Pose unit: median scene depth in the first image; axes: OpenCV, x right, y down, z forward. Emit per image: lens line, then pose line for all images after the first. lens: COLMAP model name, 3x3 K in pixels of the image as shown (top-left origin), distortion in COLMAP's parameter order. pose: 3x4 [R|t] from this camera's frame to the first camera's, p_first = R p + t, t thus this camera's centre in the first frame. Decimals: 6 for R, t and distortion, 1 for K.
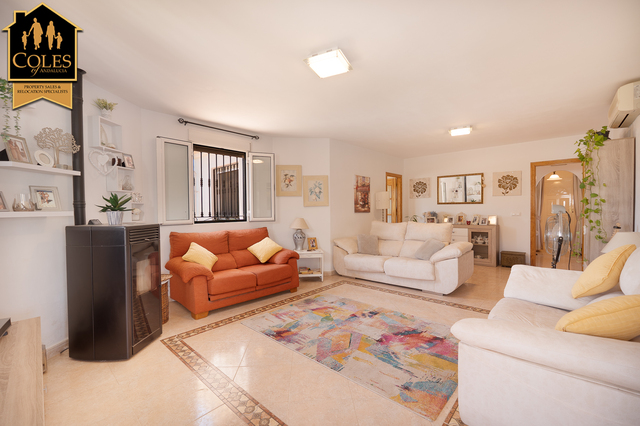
lens RADIAL K [[271.4, 0, 320.0], [0, 271.4, 213.0], [0, 0, 1]] dist [-0.001756, -0.000217]
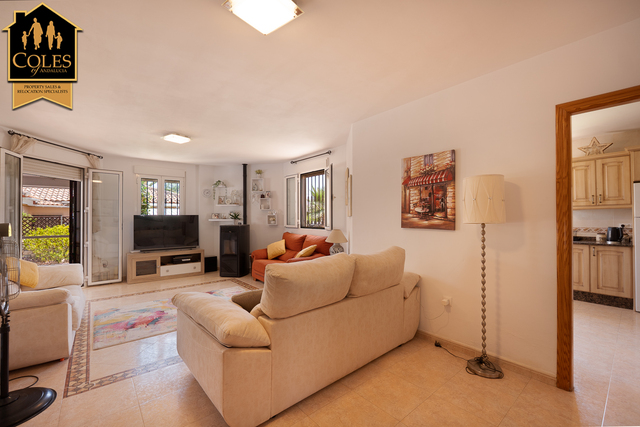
lens RADIAL K [[271.4, 0, 320.0], [0, 271.4, 213.5], [0, 0, 1]] dist [-0.001756, -0.000217]
pose [[-0.140139, 0.006987, -0.990107, 0.800975], [-0.001001, 0.999974, 0.007198, -0.039174], [0.990131, 0.002000, -0.140129, 1.055935]]
